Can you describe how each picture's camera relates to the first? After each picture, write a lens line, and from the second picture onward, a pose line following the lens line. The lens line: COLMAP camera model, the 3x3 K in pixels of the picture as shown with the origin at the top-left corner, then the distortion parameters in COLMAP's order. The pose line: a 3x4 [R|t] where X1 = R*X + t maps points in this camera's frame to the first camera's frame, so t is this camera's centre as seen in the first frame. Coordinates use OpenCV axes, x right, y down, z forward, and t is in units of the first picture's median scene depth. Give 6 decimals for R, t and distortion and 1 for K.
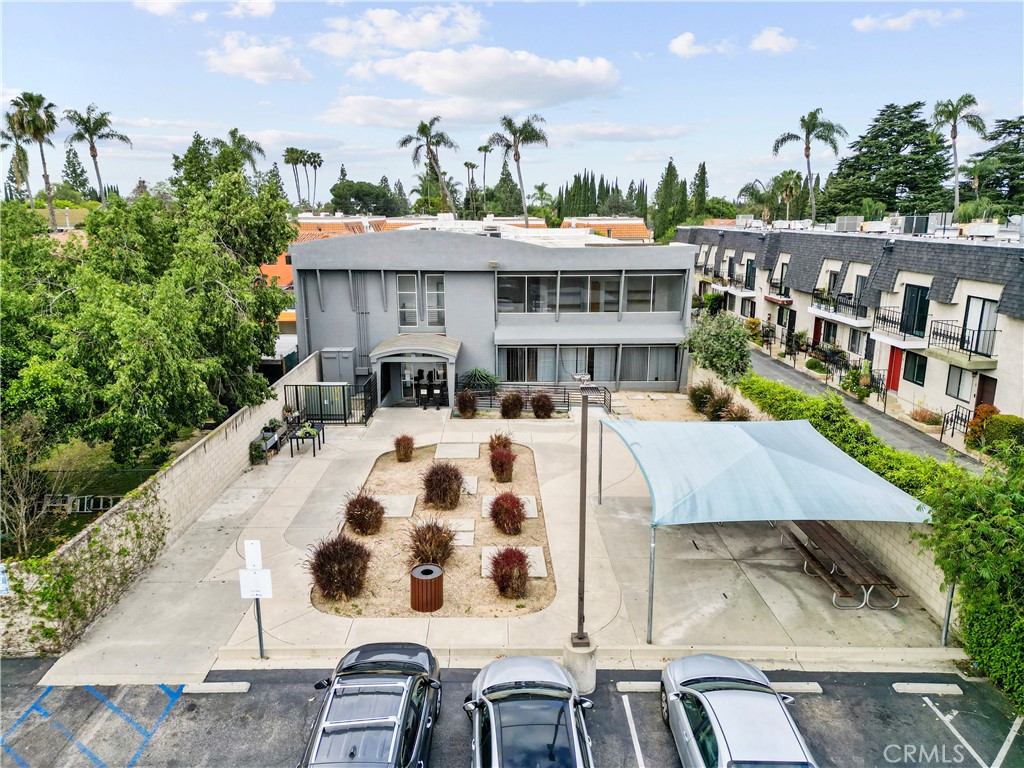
lens RADIAL K [[715.8, 0, 512.0], [0, 715.8, 384.0], [0, 0, 1]] dist [0.059074, -0.057115]
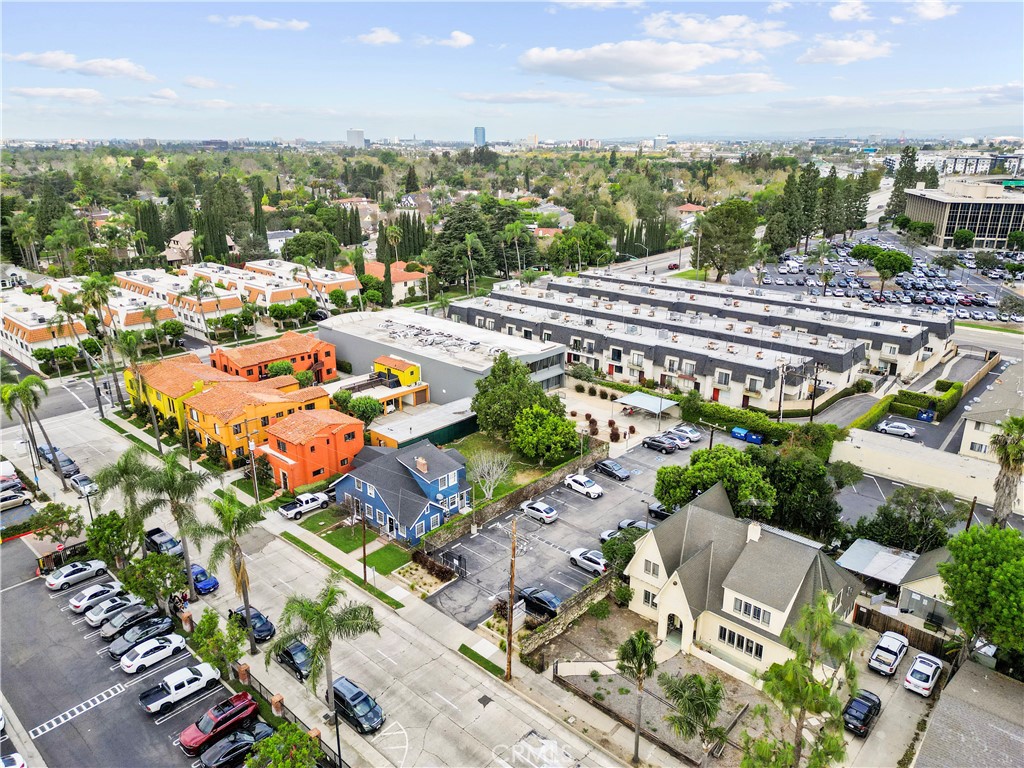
lens RADIAL K [[715.8, 0, 512.0], [0, 715.8, 384.0], [0, 0, 1]] dist [0.059074, -0.057115]
pose [[0.688627, -0.226400, 0.688865, -2.298879], [0.162645, 0.974028, 0.157531, -0.587701], [-0.706639, 0.003560, 0.707565, -1.222961]]
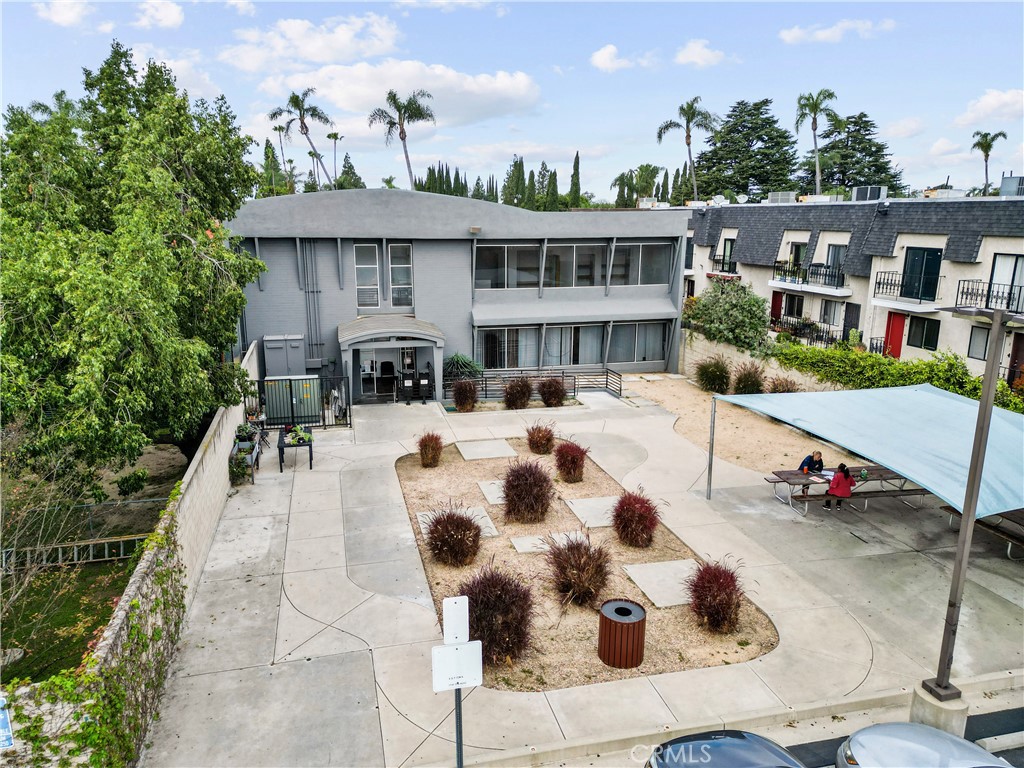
lens RADIAL K [[715.8, 0, 512.0], [0, 715.8, 384.0], [0, 0, 1]] dist [0.059074, -0.057115]
pose [[0.973695, -0.048877, 0.222550, -0.178899], [0.049024, 0.998786, 0.004867, 0.013047], [-0.222518, 0.006171, 0.974909, 0.156204]]
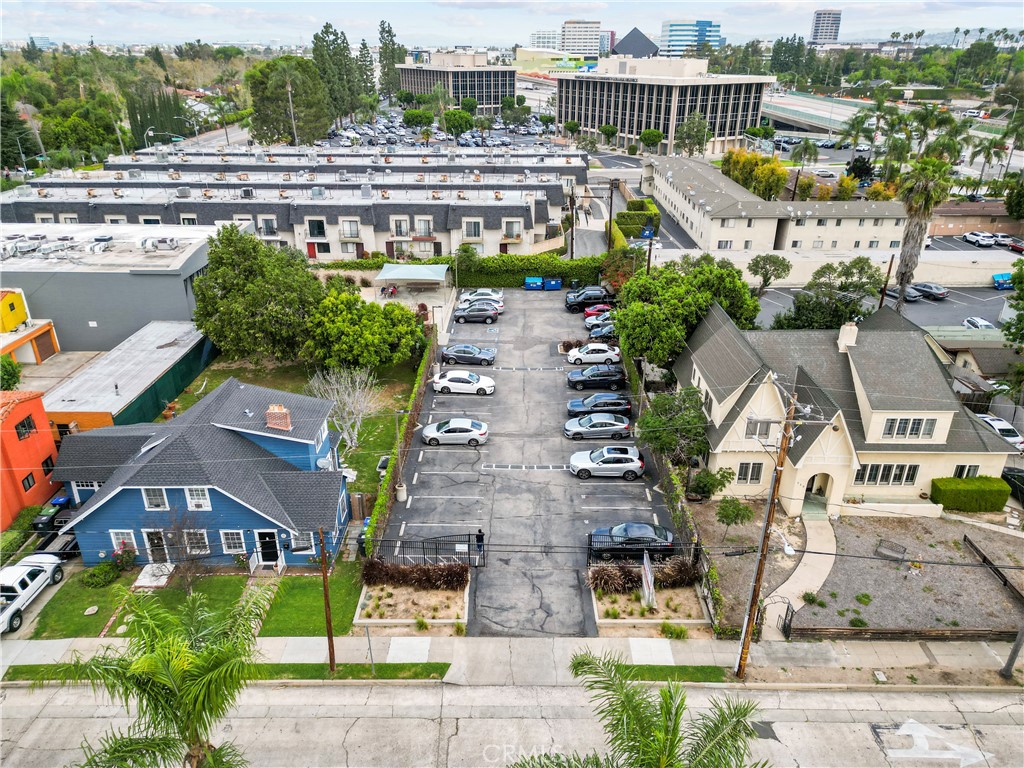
lens RADIAL K [[715.8, 0, 512.0], [0, 715.8, 384.0], [0, 0, 1]] dist [0.059074, -0.057115]
pose [[0.024085, -0.415233, 0.909396, -2.043826], [0.226678, 0.888236, 0.399567, -0.465723], [-0.973672, 0.196516, 0.115517, 0.029775]]
